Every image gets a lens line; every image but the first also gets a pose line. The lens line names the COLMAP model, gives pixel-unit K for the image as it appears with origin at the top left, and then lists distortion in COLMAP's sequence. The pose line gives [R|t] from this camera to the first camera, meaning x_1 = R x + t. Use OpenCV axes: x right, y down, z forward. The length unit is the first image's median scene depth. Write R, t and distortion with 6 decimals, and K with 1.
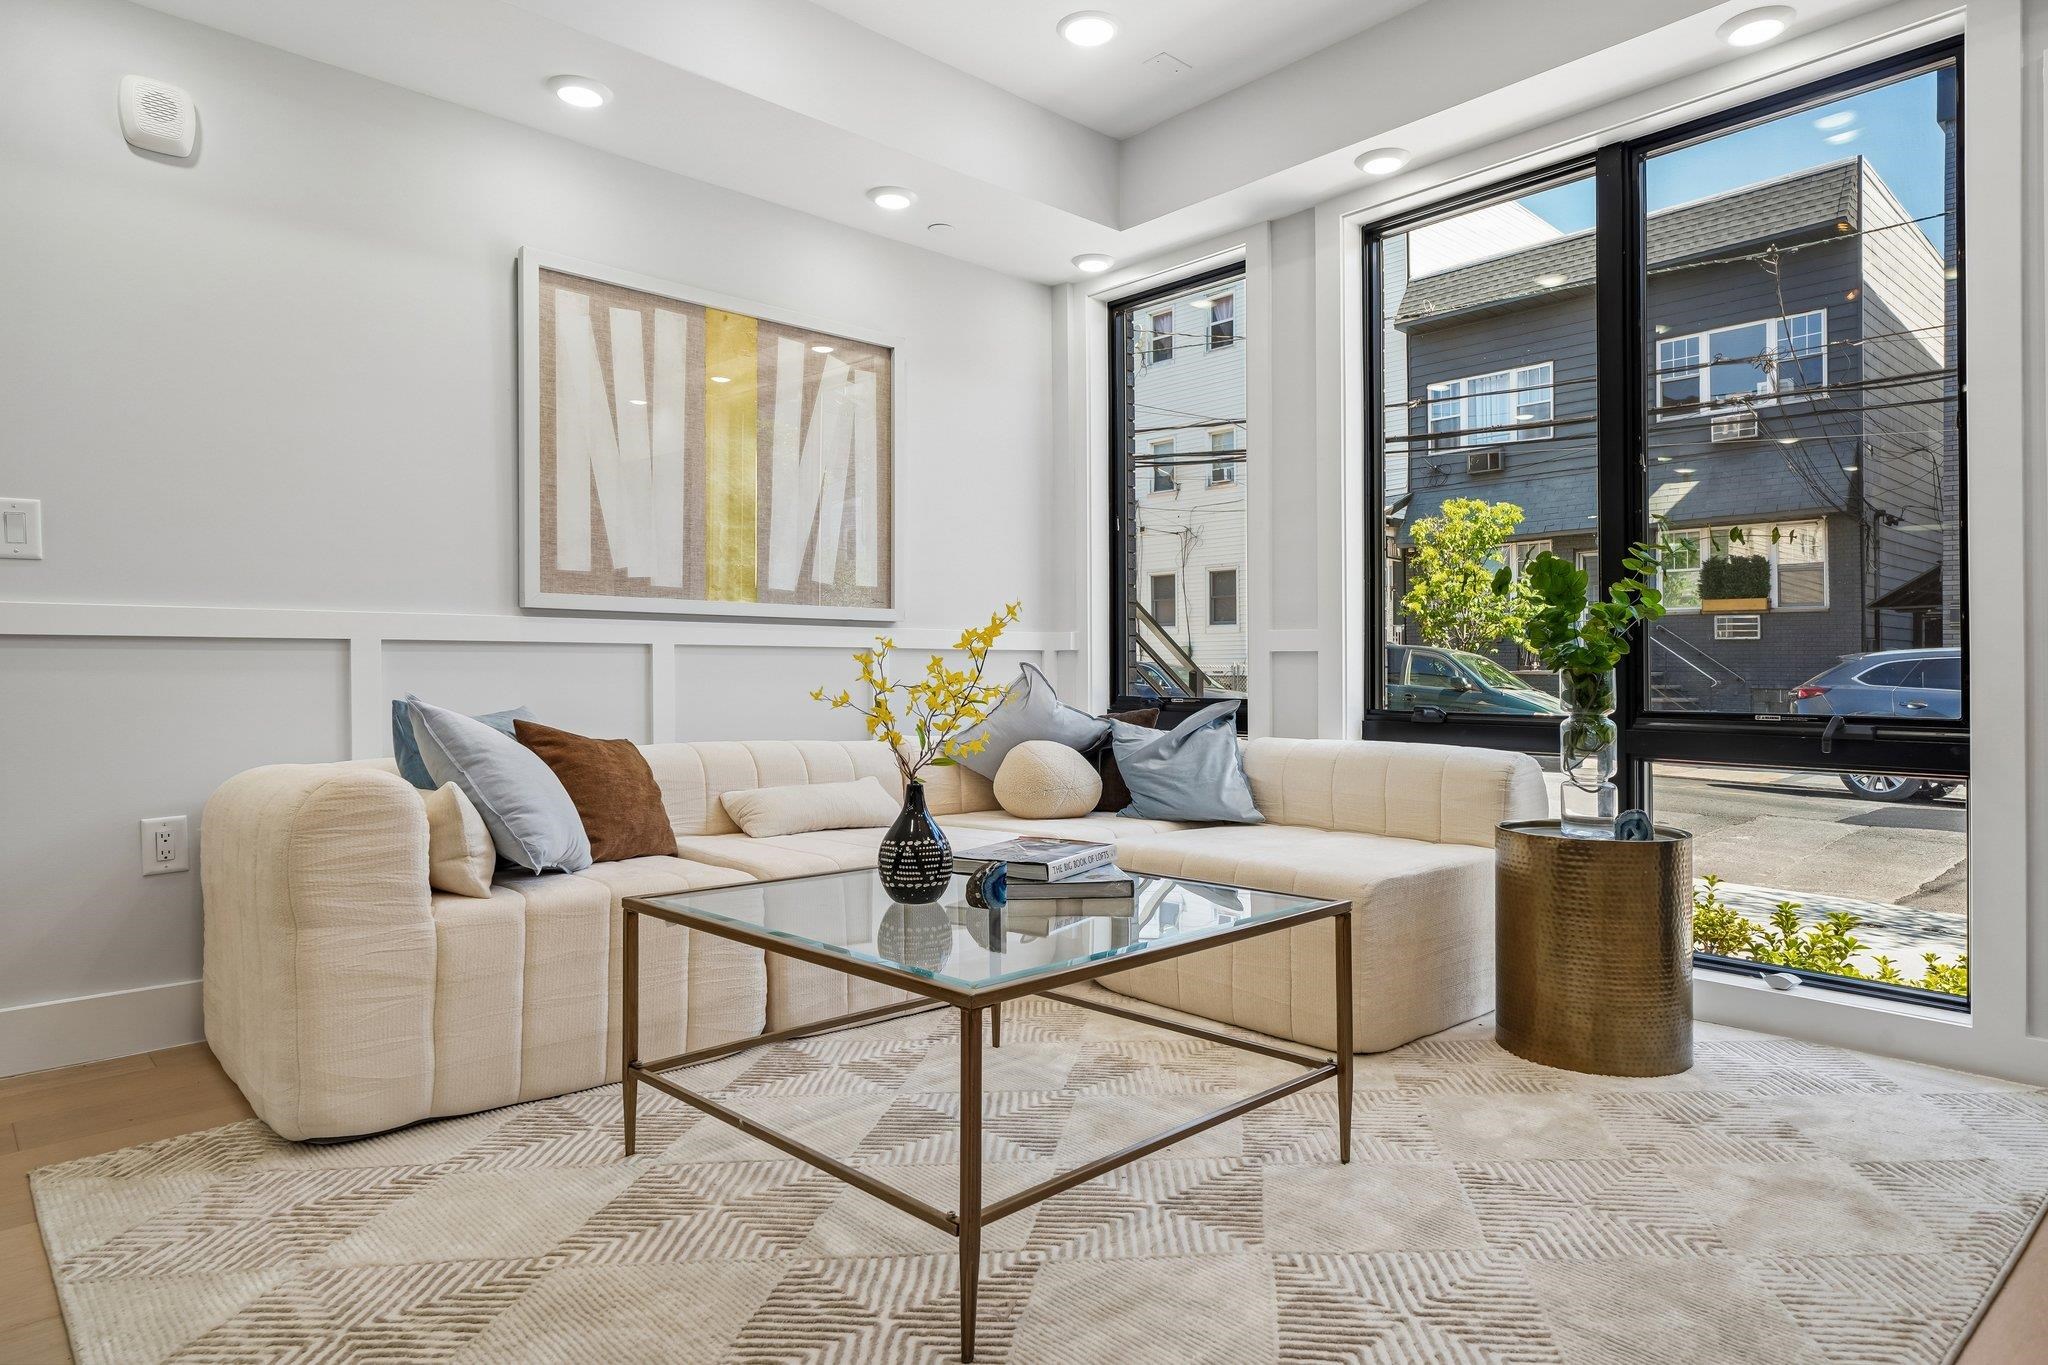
lens RADIAL K [[1194.4, 0, 983.1], [0, 1194.4, 663.7], [0, 0, 1]] dist [0.013652, 0.008390]
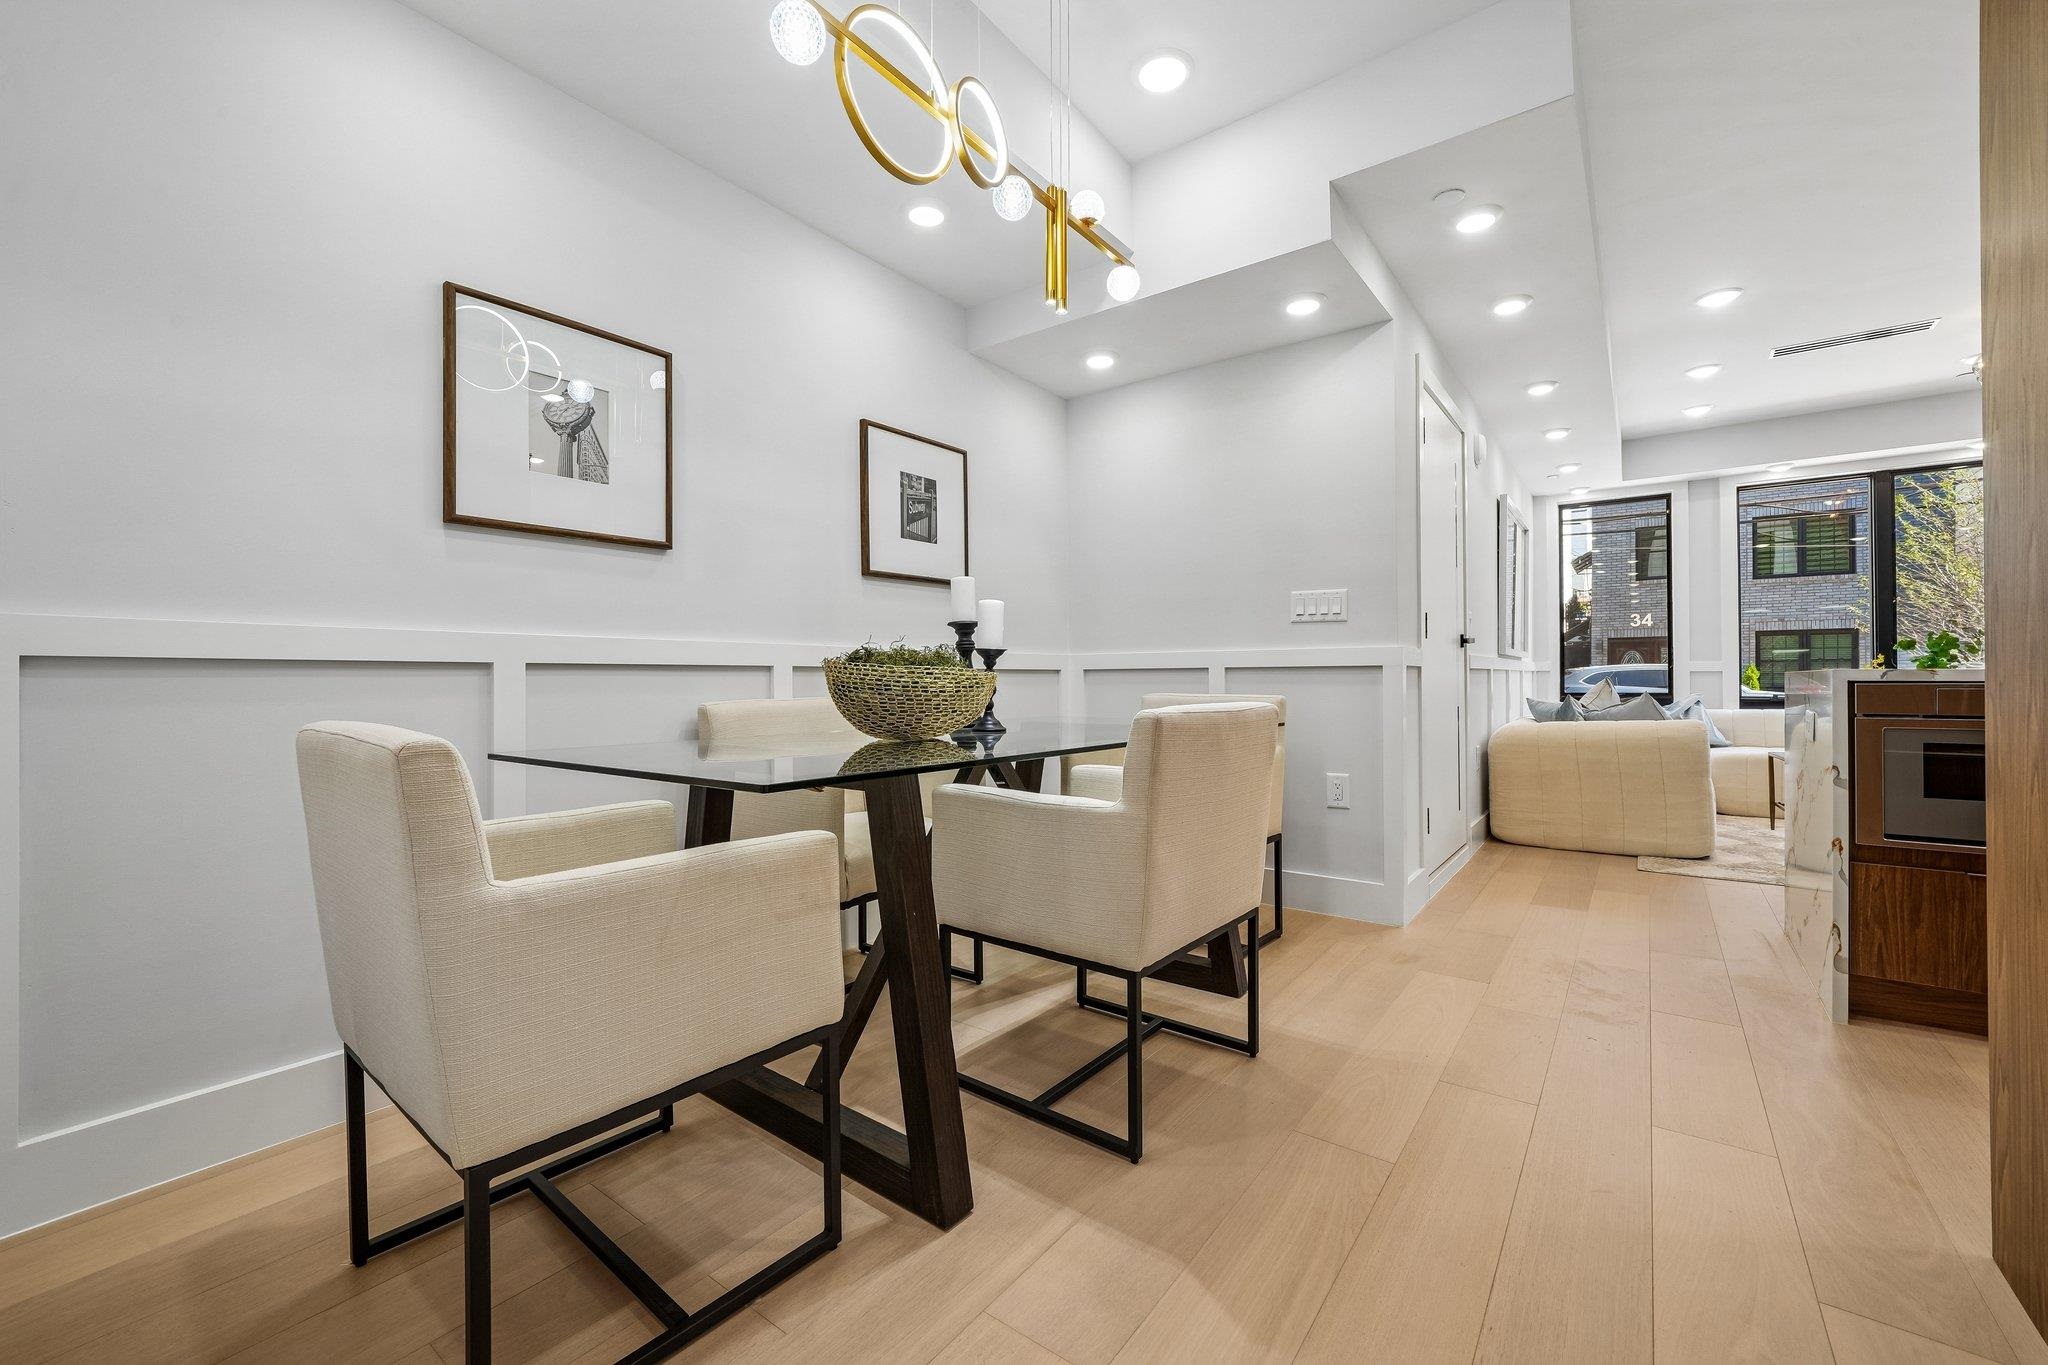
lens RADIAL K [[803.7, 0, 1017.0], [0, 803.7, 678.3], [0, 0, 1]] dist [-0.011767, 0.000436]
pose [[0.984274, -0.003656, 0.176608, -1.705255], [0.002576, 0.999977, 0.006345, -0.014113], [-0.176628, -0.005790, 0.984261, -0.340253]]
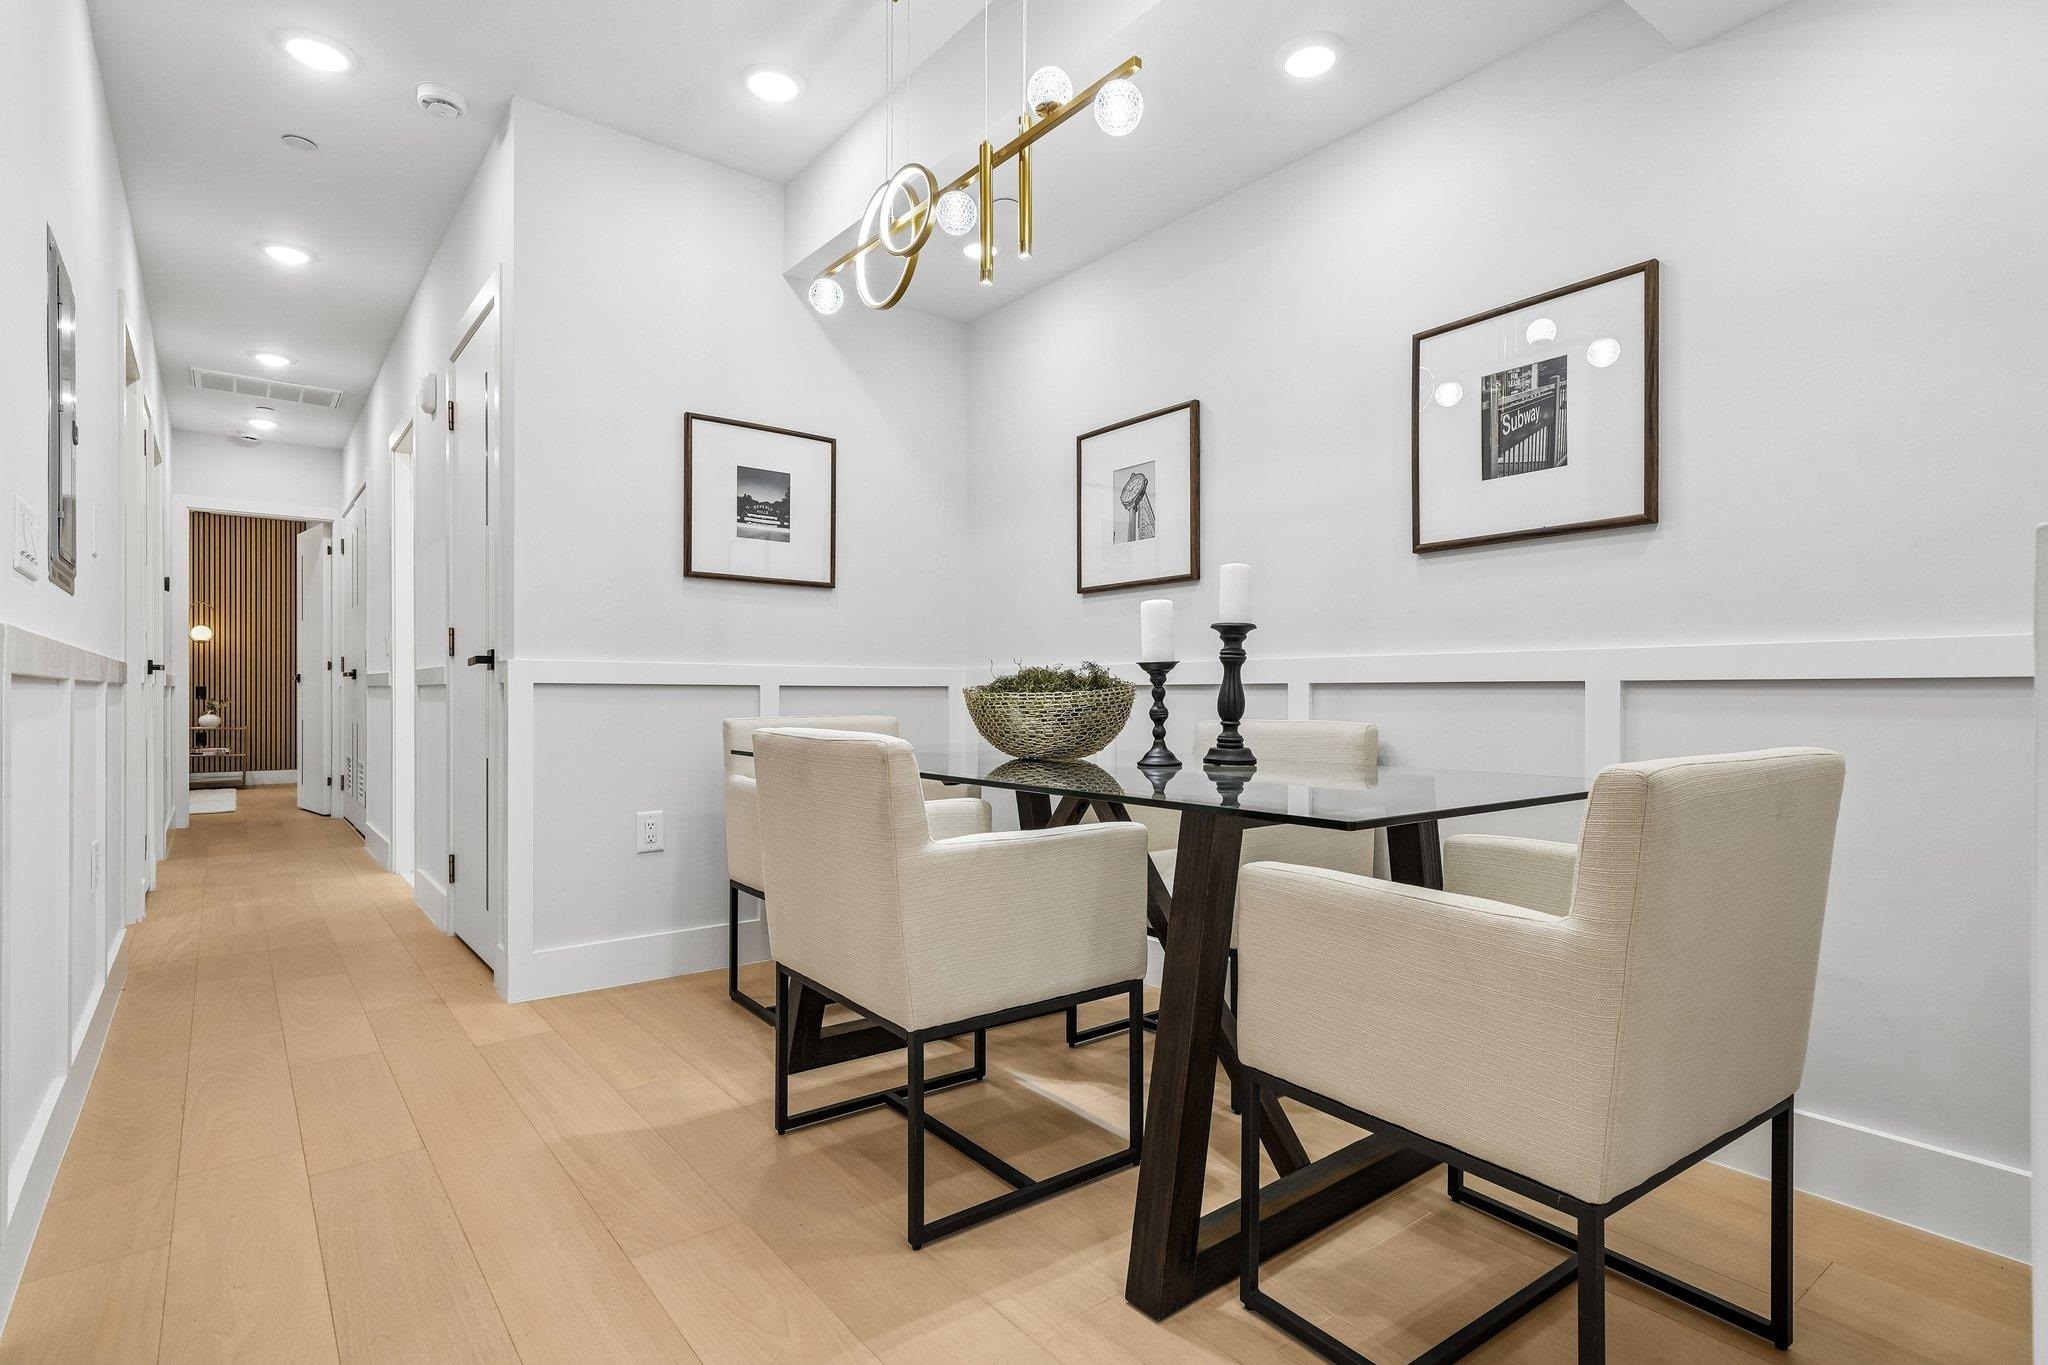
lens RADIAL K [[995.7, 0, 1059.7], [0, 995.7, 706.2], [0, 0, 1]] dist [0.006245, -0.004666]
pose [[-0.029748, 0.008411, -0.999522, -0.886674], [0.004151, 0.999957, 0.008291, -0.009920], [0.999549, -0.003902, -0.029781, 0.331546]]
